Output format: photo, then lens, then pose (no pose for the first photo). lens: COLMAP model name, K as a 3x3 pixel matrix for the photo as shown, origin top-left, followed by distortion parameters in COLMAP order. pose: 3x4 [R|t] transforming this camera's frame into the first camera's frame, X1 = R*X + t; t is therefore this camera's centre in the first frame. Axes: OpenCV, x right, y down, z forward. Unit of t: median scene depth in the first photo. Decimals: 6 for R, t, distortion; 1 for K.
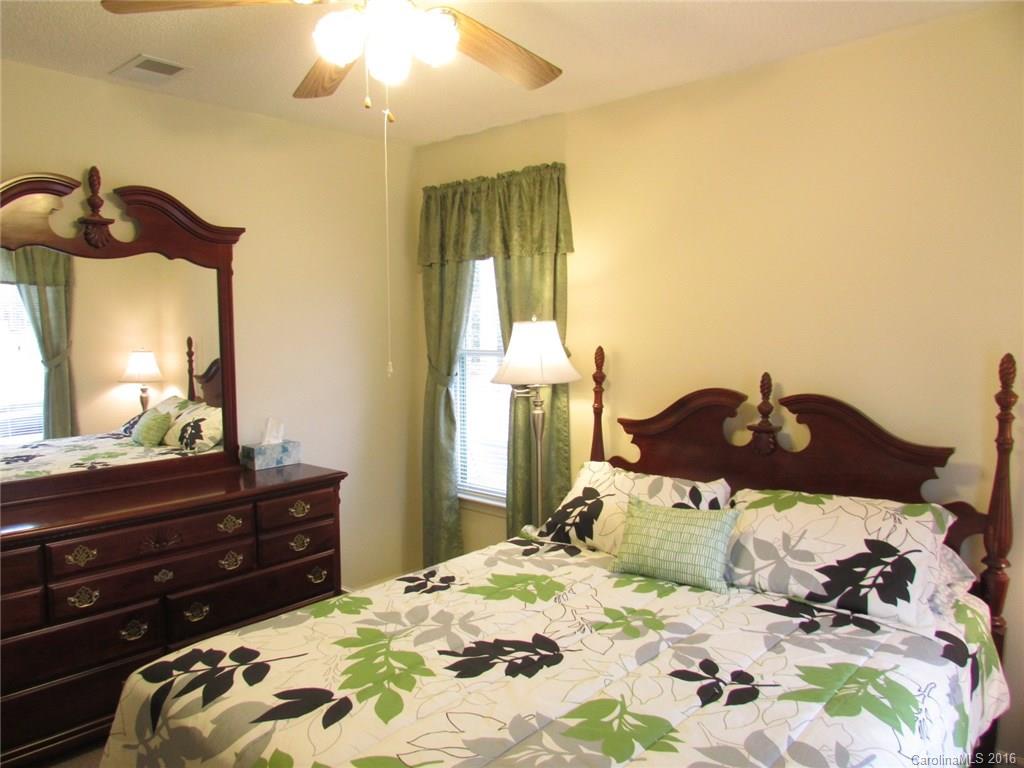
lens RADIAL K [[747.7, 0, 512.0], [0, 747.7, 384.0], [0, 0, 1]] dist [-0.029727, -0.003231]
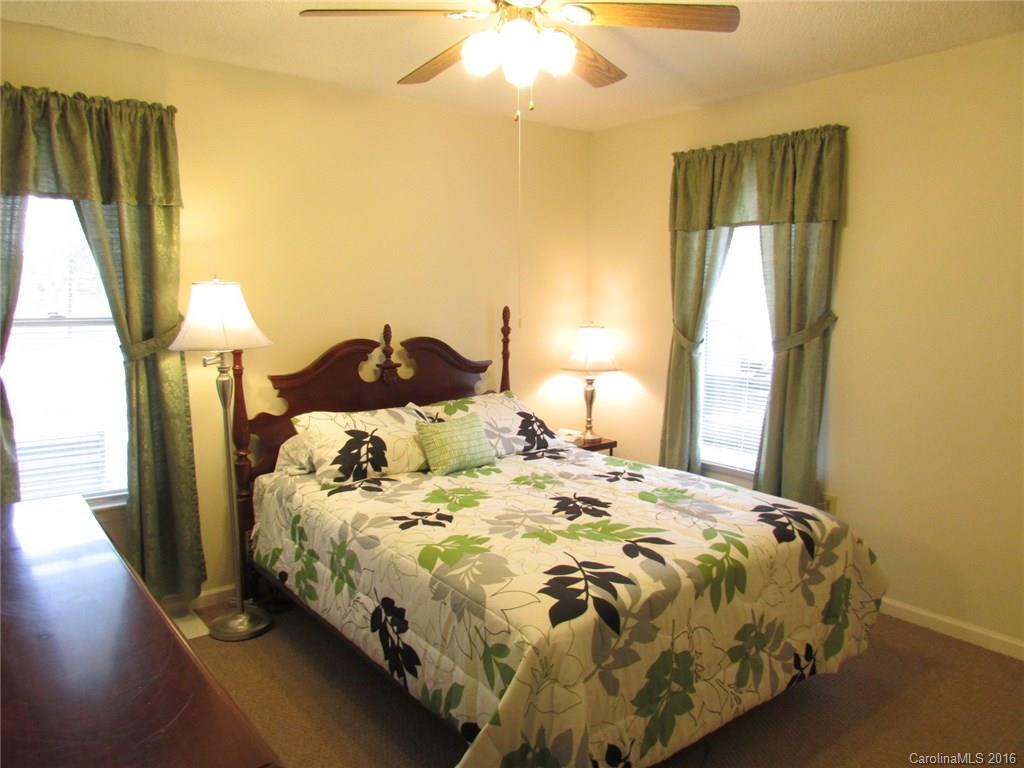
lens RADIAL K [[747.7, 0, 512.0], [0, 747.7, 384.0], [0, 0, 1]] dist [-0.029727, -0.003231]
pose [[0.148530, -0.115020, 0.982196, -1.219444], [0.068563, 0.992021, 0.105802, -0.044677], [-0.986528, 0.051628, 0.155230, 0.720333]]
